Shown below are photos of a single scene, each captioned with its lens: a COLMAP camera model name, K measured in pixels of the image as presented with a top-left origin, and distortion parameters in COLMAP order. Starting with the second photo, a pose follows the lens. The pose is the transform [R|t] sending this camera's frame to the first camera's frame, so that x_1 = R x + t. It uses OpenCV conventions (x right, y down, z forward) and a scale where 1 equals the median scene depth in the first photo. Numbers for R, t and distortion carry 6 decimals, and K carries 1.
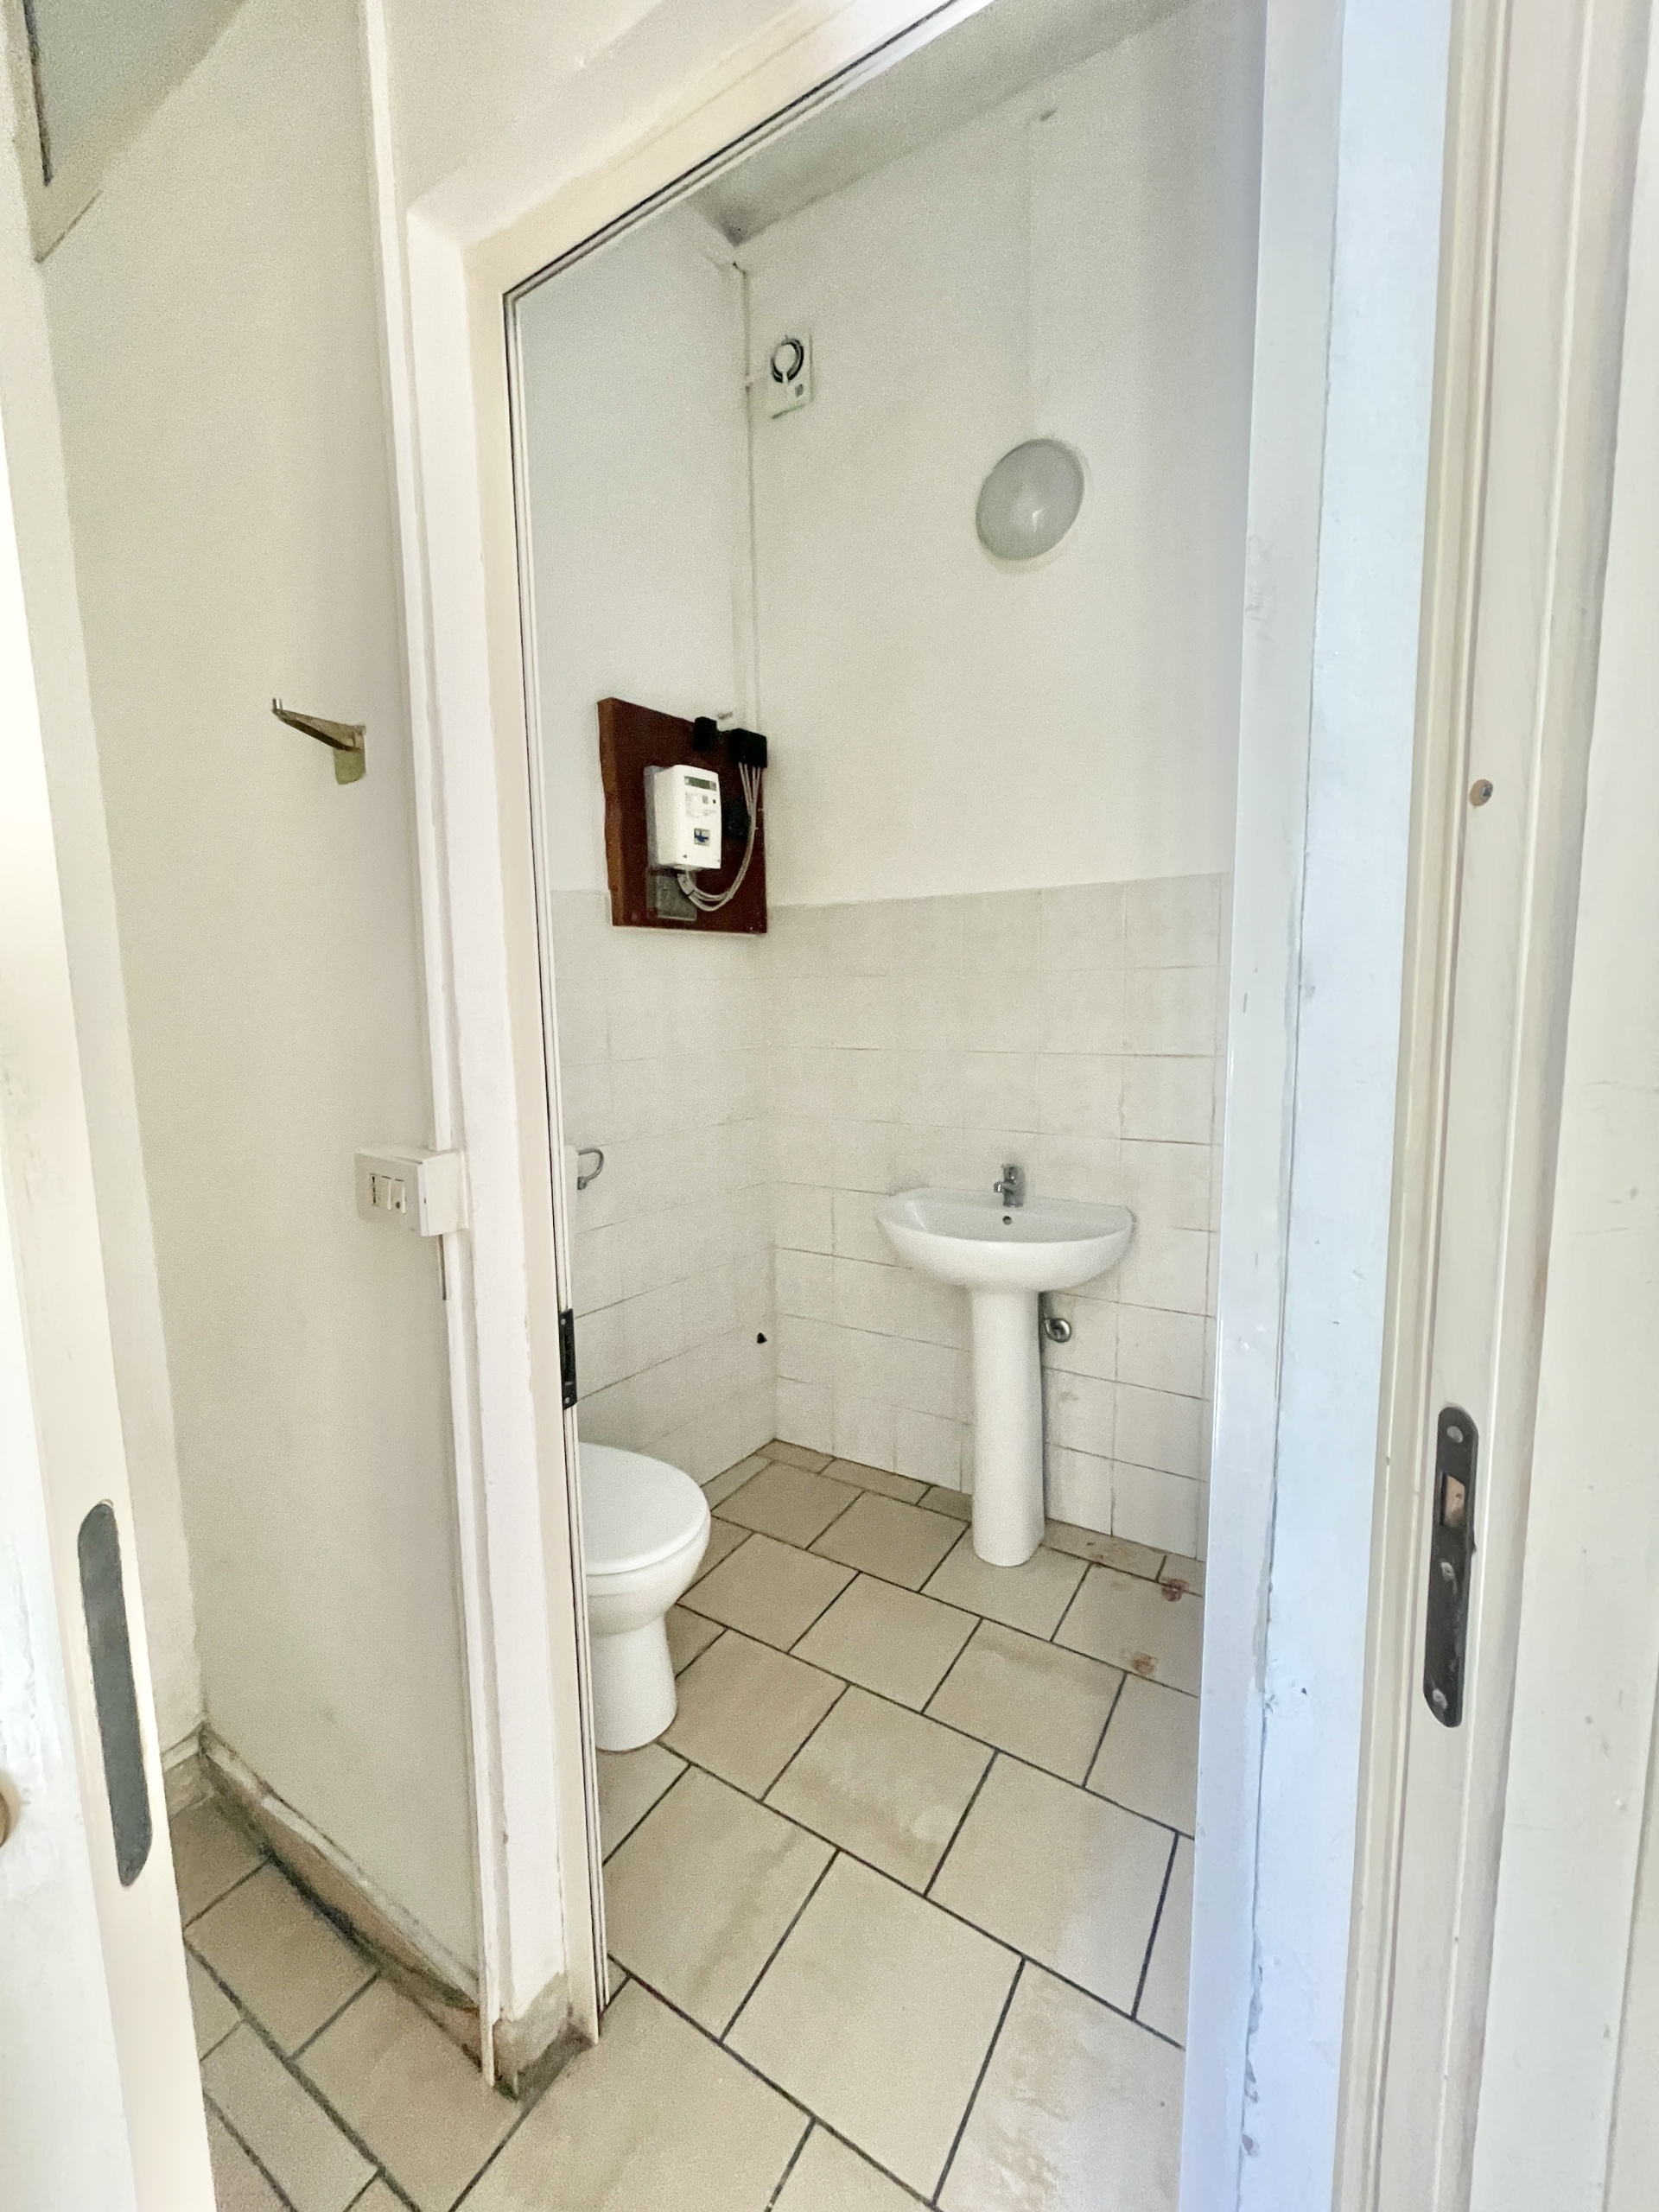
lens RADIAL K [[892.1, 0, 833.0], [0, 892.1, 1098.1], [0, 0, 1]] dist [0.001204, -0.001042]
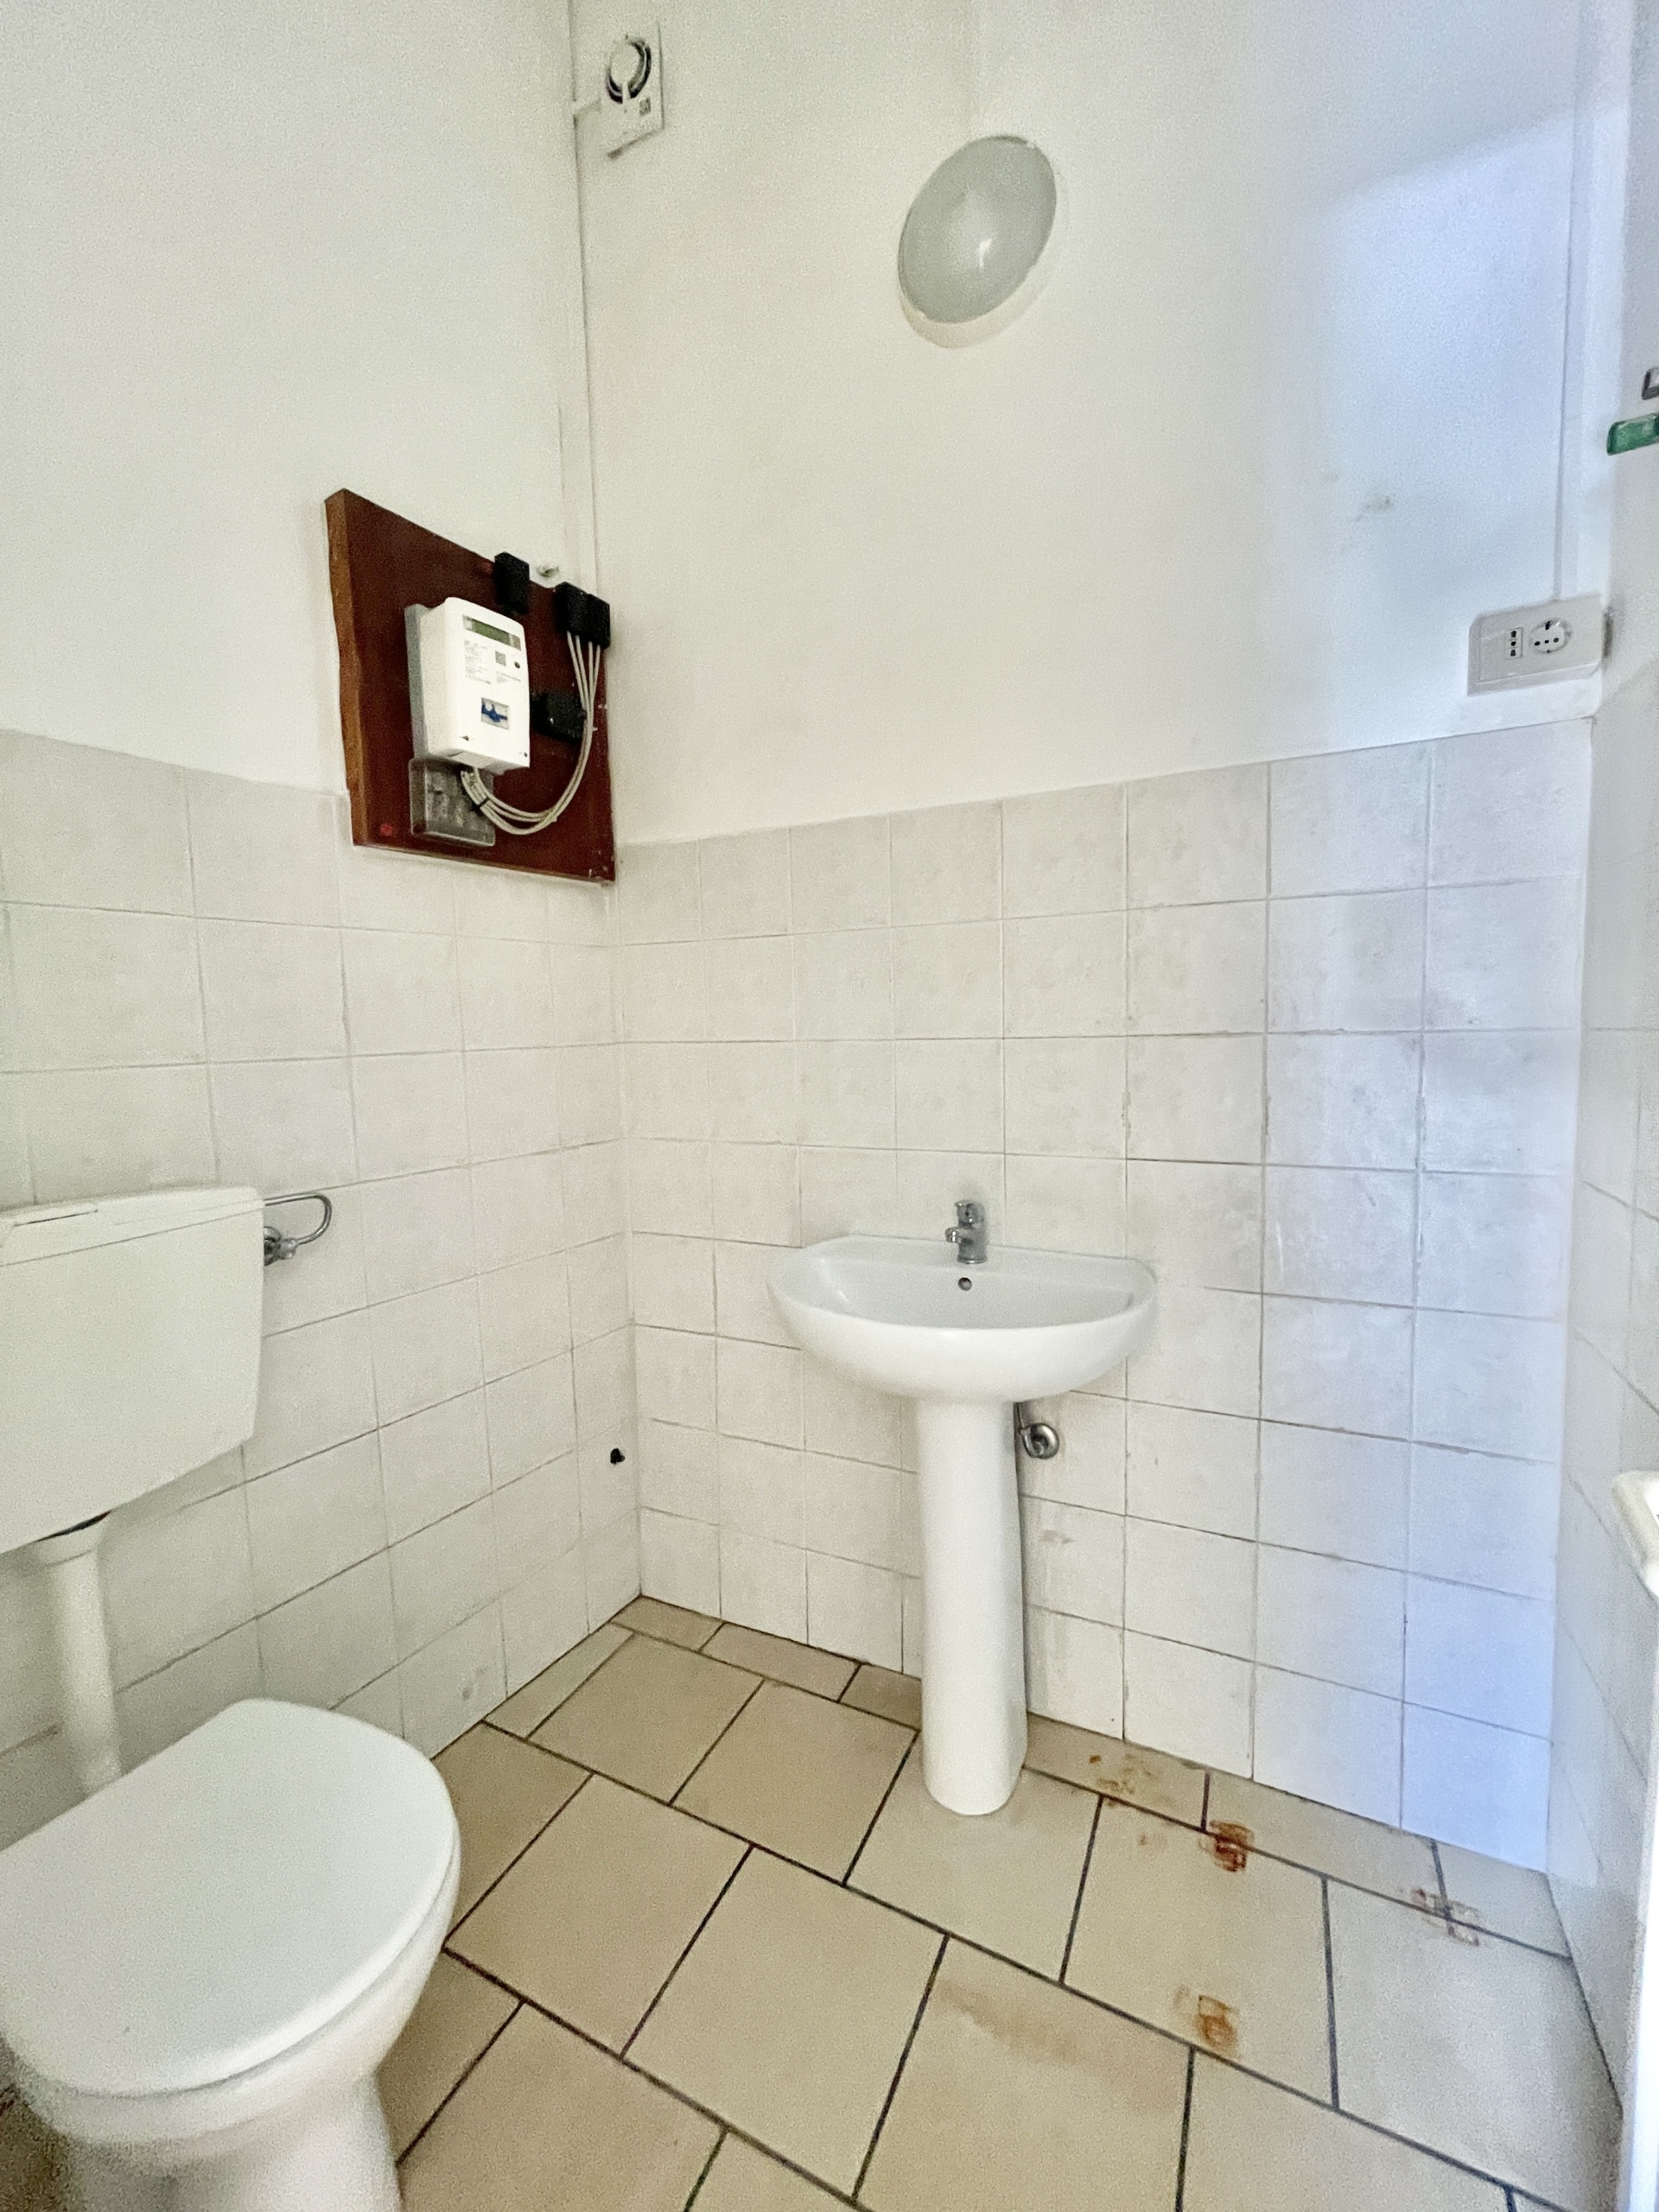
lens RADIAL K [[892.1, 0, 836.3], [0, 892.1, 1091.9], [0, 0, 1]] dist [0.001204, -0.001042]
pose [[0.995496, -0.014445, 0.093701, 0.037013], [0.018599, 0.998876, -0.043610, 0.019519], [-0.092966, 0.045156, 0.994645, 0.328793]]
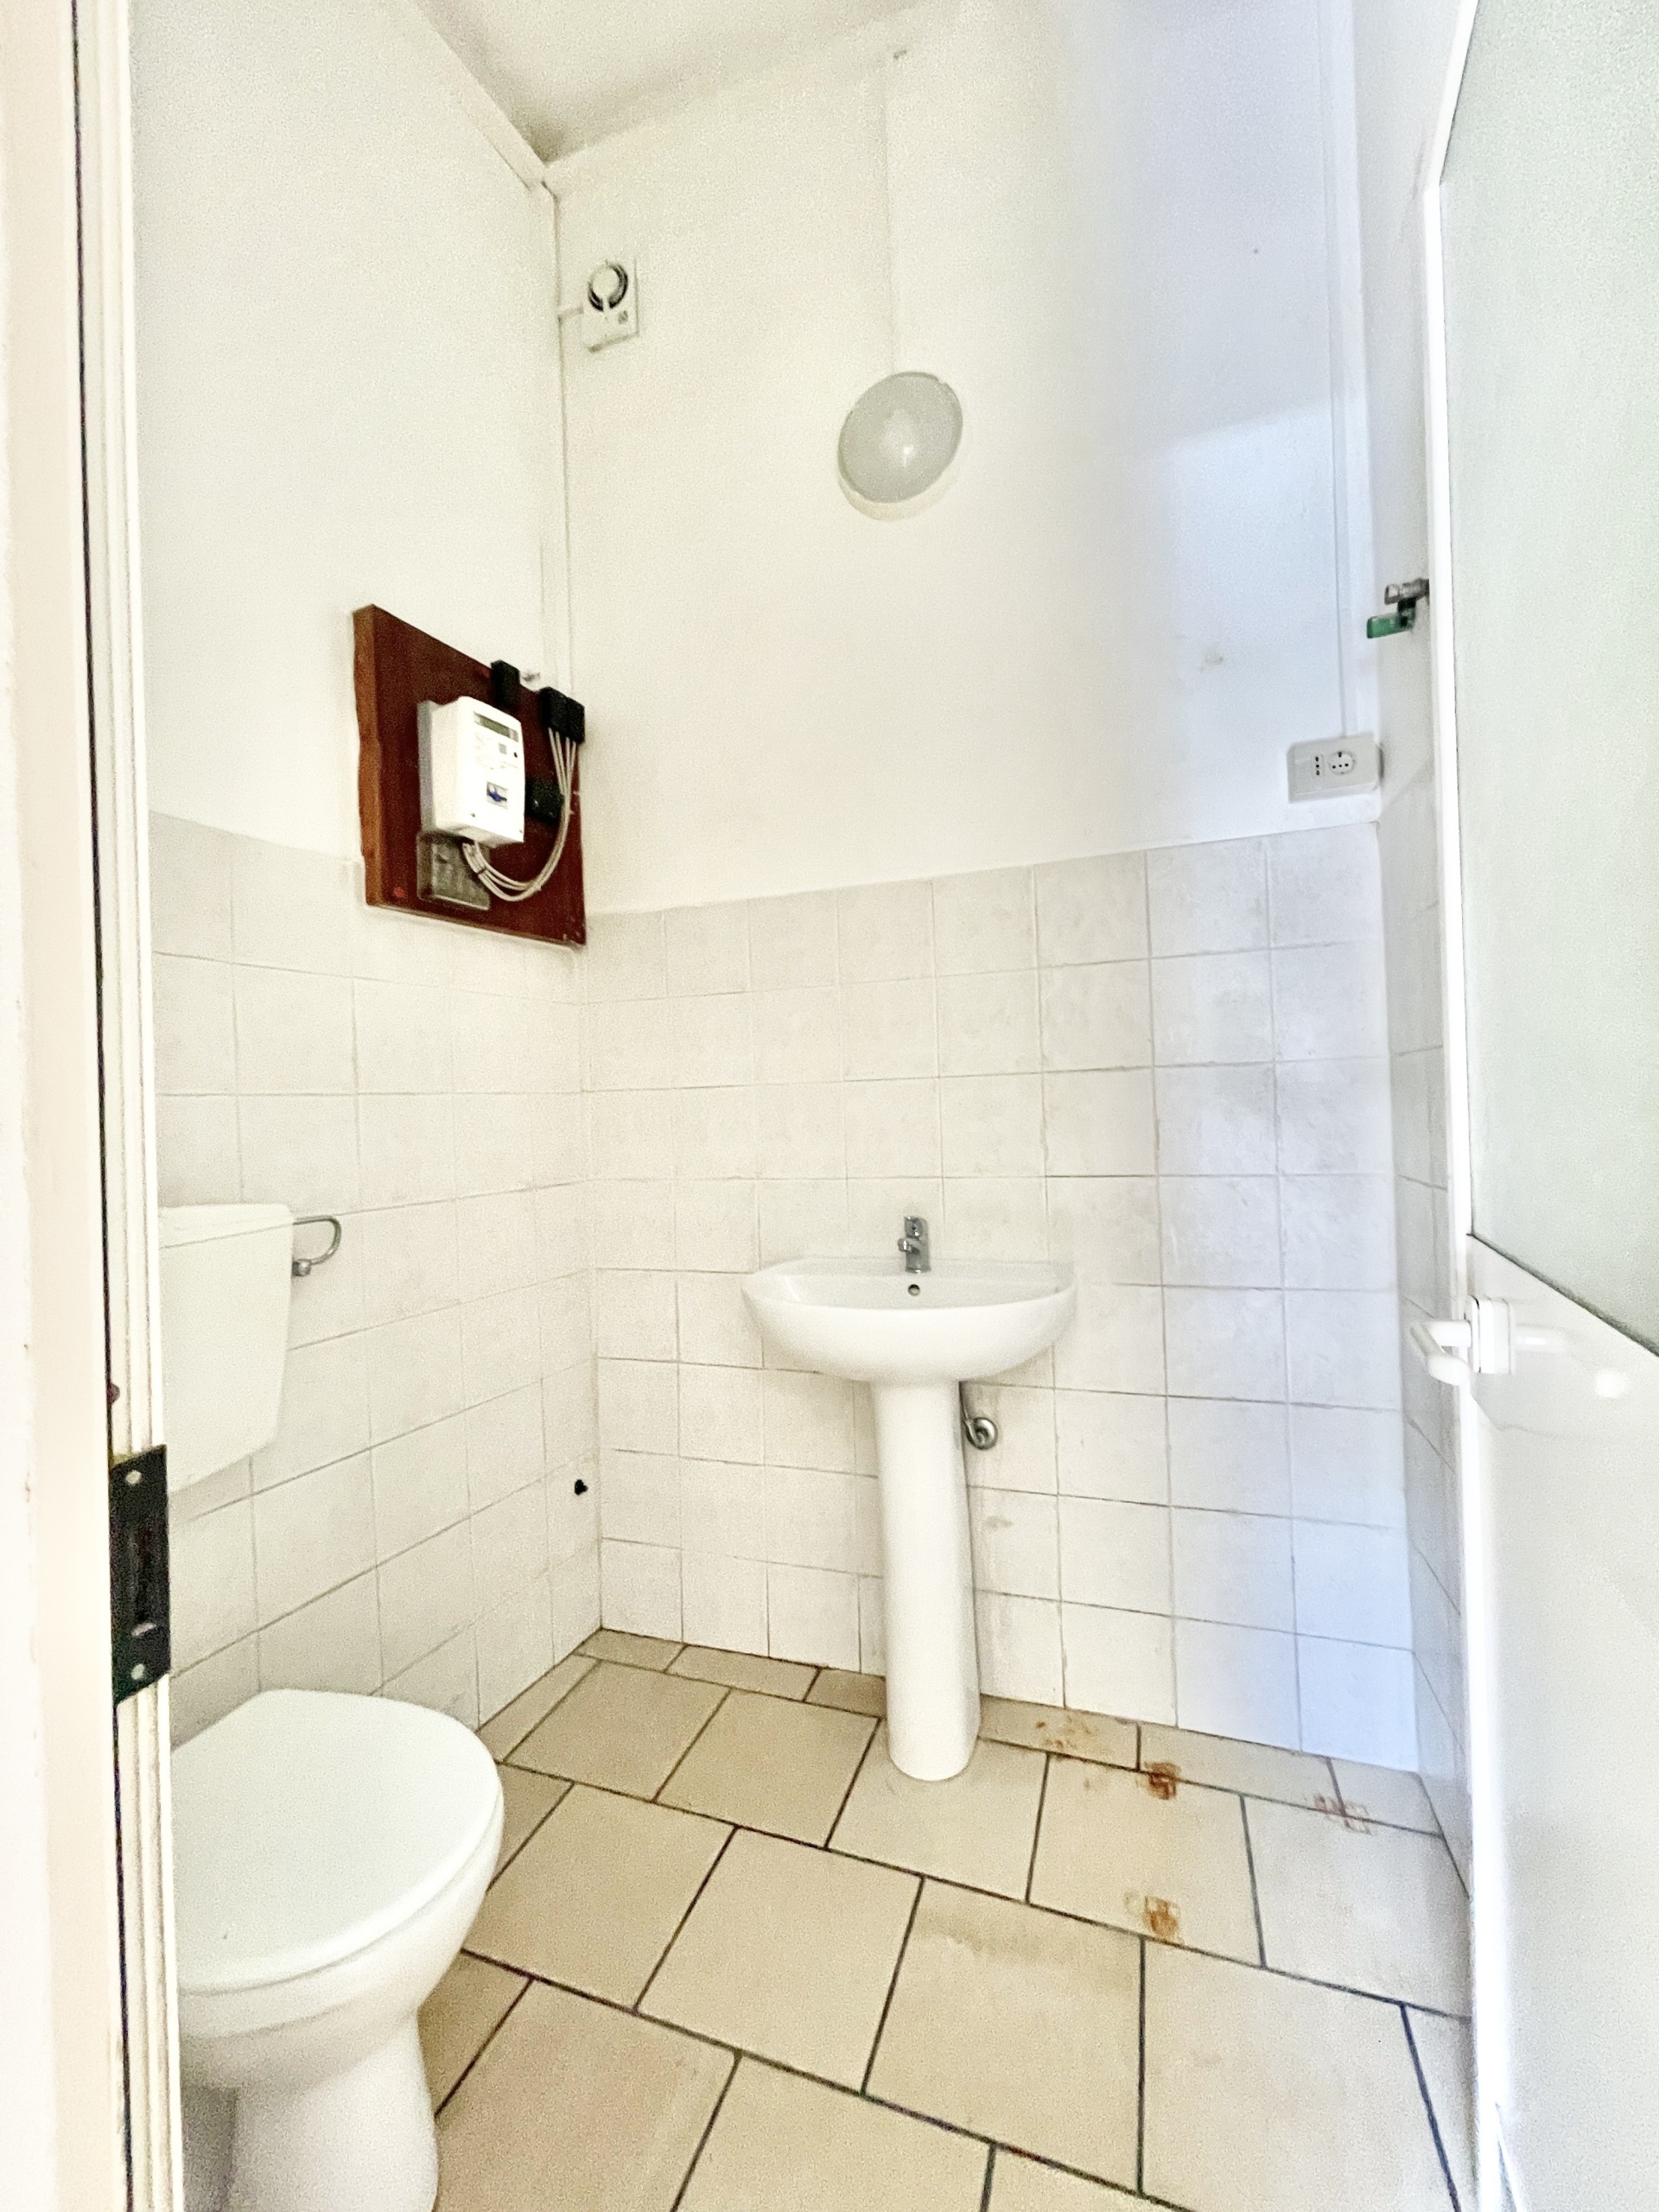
lens RADIAL K [[892.1, 0, 836.0], [0, 892.1, 1093.5], [0, 0, 1]] dist [0.001204, -0.001042]
pose [[0.977653, -0.014806, 0.209702, -0.029233], [0.043888, 0.989911, -0.134721, 0.069738], [-0.205591, 0.140914, 0.968440, 0.242227]]
